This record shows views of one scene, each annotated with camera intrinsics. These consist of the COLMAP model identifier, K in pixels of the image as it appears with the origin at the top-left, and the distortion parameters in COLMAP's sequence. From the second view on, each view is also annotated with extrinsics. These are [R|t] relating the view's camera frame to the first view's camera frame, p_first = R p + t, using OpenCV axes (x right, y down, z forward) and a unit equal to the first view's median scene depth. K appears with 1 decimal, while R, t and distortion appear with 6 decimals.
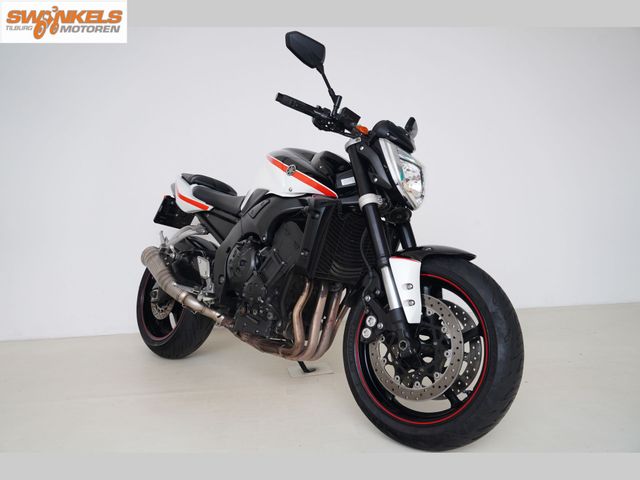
lens RADIAL K [[502.4, 0, 320.0], [0, 502.4, 240.0], [0, 0, 1]] dist [-0.063720, 0.011139]
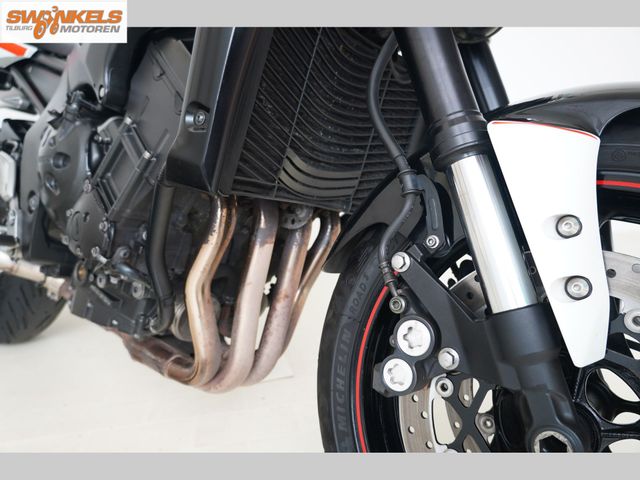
lens RADIAL K [[502.4, 0, 320.0], [0, 502.4, 240.0], [0, 0, 1]] dist [-0.063720, 0.011139]
pose [[0.997057, -0.015168, 0.075145, 0.020566], [0.002571, 0.986294, 0.164979, 0.046233], [-0.076617, -0.164300, 0.983430, 0.619294]]
